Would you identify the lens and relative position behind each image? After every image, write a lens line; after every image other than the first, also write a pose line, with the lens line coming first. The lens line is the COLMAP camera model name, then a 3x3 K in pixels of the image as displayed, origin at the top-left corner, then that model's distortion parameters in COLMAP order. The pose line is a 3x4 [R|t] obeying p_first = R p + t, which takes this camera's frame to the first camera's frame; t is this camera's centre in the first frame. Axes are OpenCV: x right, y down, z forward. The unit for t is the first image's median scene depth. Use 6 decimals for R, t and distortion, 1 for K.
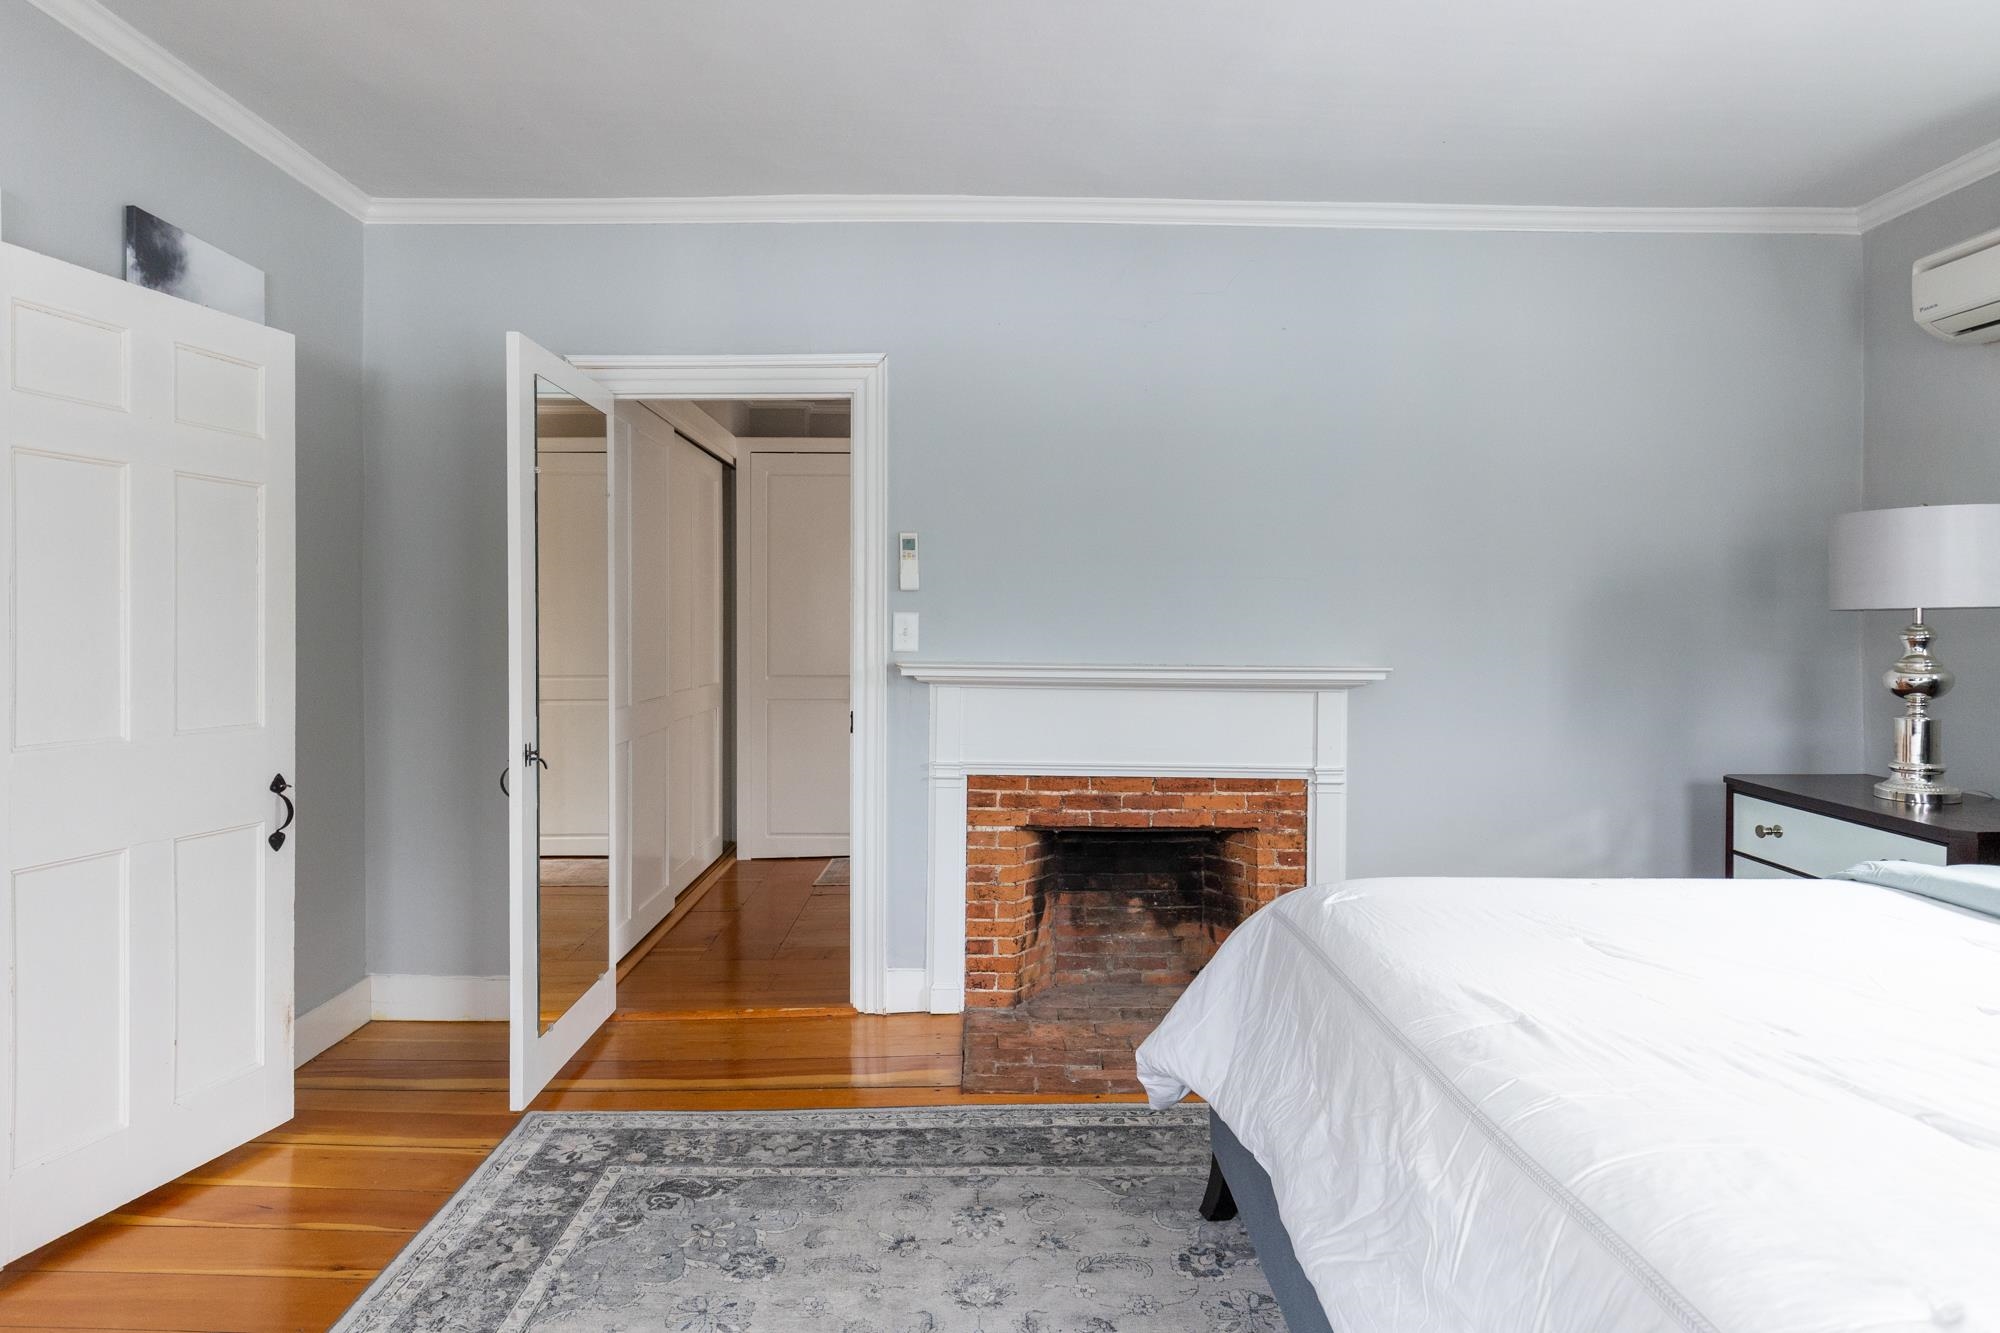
lens RADIAL K [[1143.2, 0, 1000.0], [0, 1143.2, 666.5], [0, 0, 1]] dist [0.002170, 0.000106]
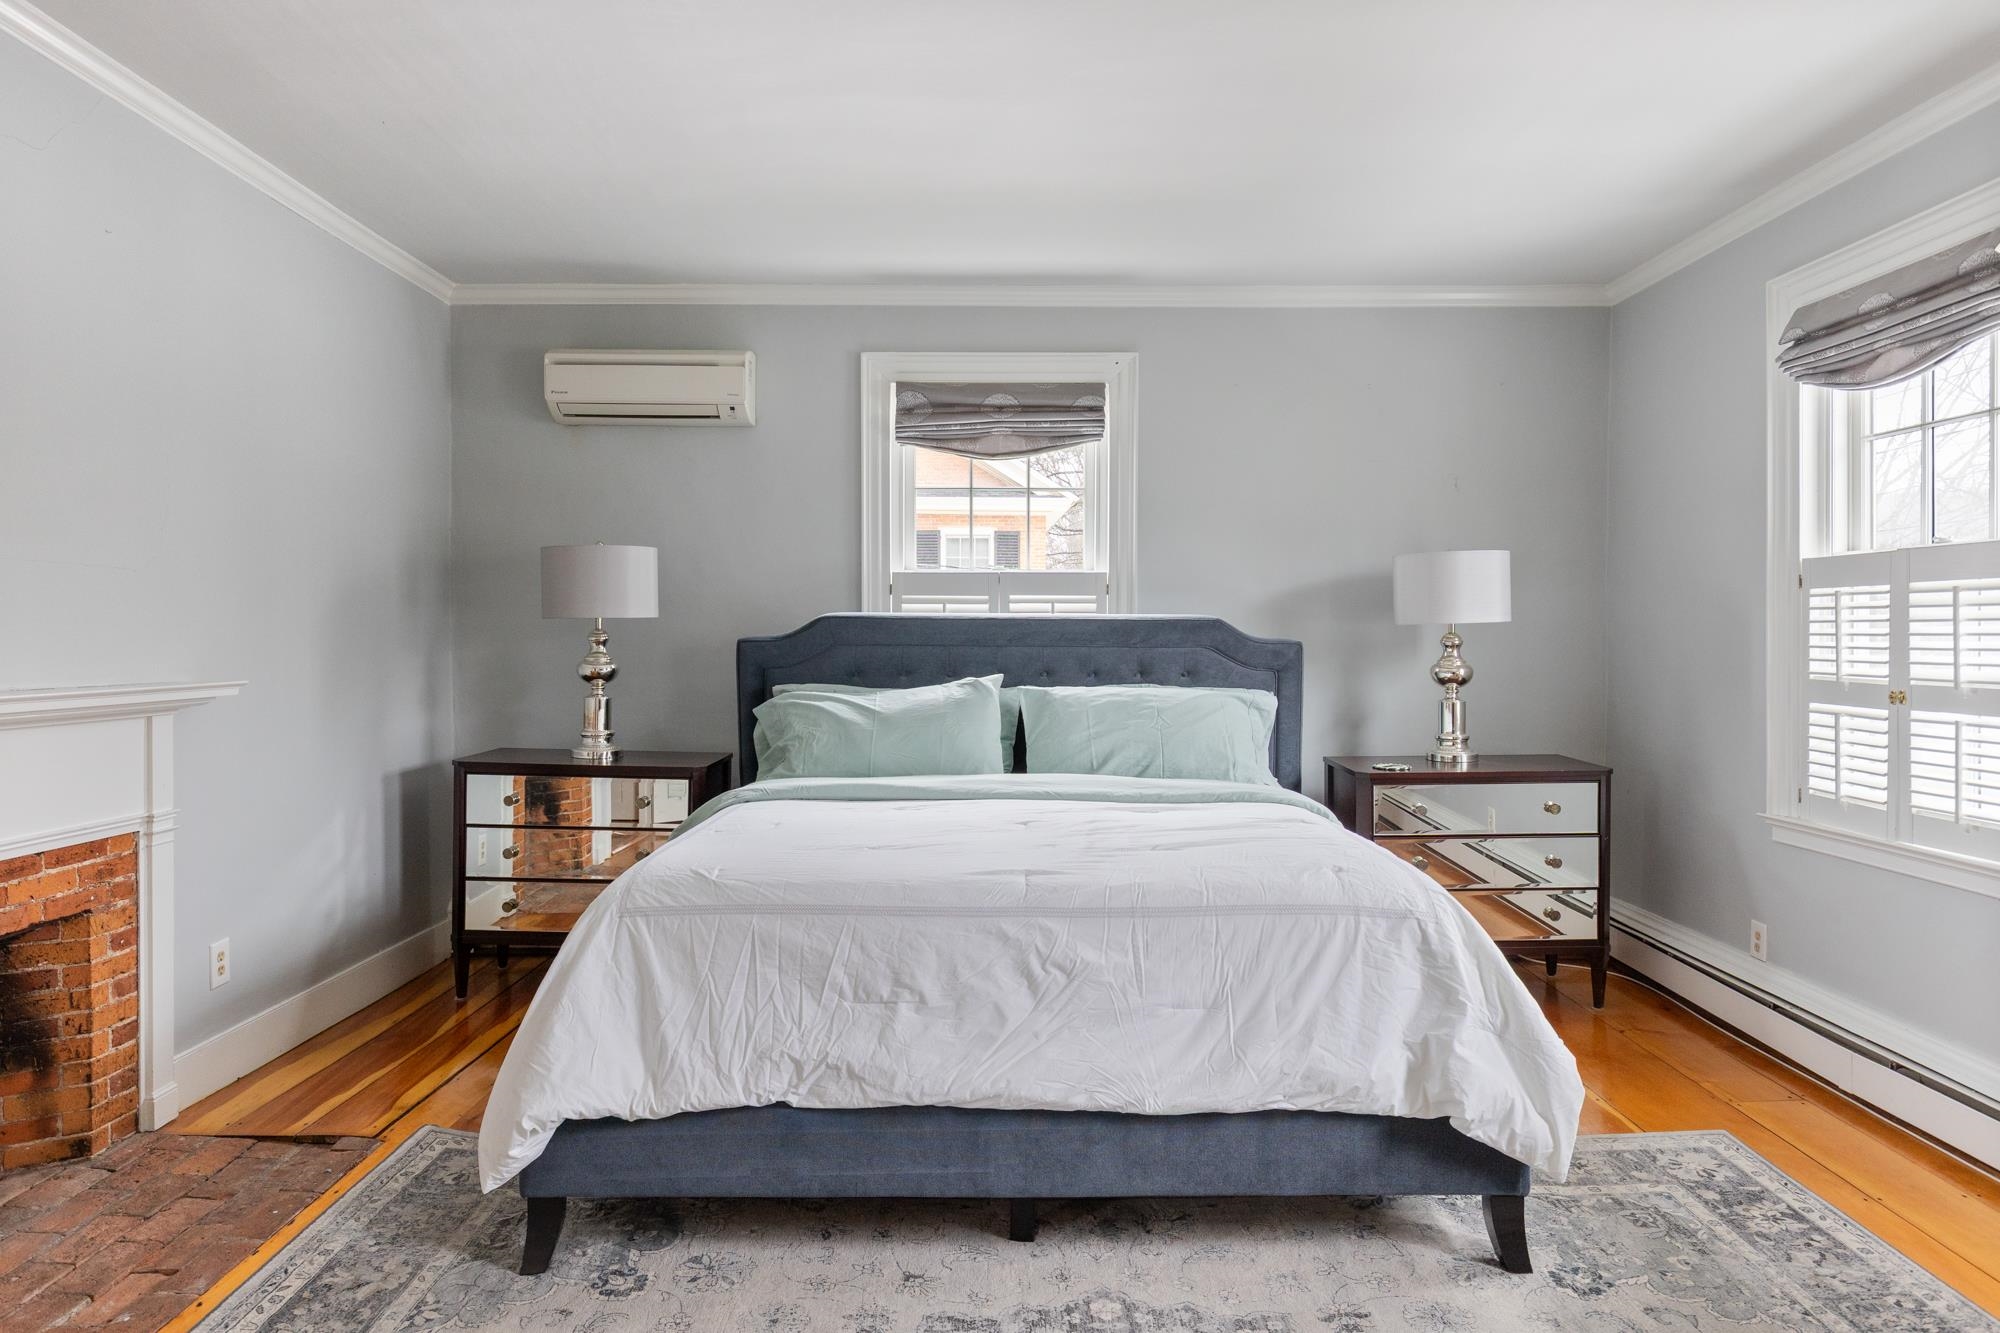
lens RADIAL K [[1216.7, 0, 1000.0], [0, 1216.7, 666.5], [0, 0, 1]] dist [-0.001833, -0.000774]
pose [[0.029805, -0.034439, 0.998962, -0.546035], [0.030936, 0.998959, 0.033515, -0.022321], [-0.999077, 0.029905, 0.030839, 0.406603]]
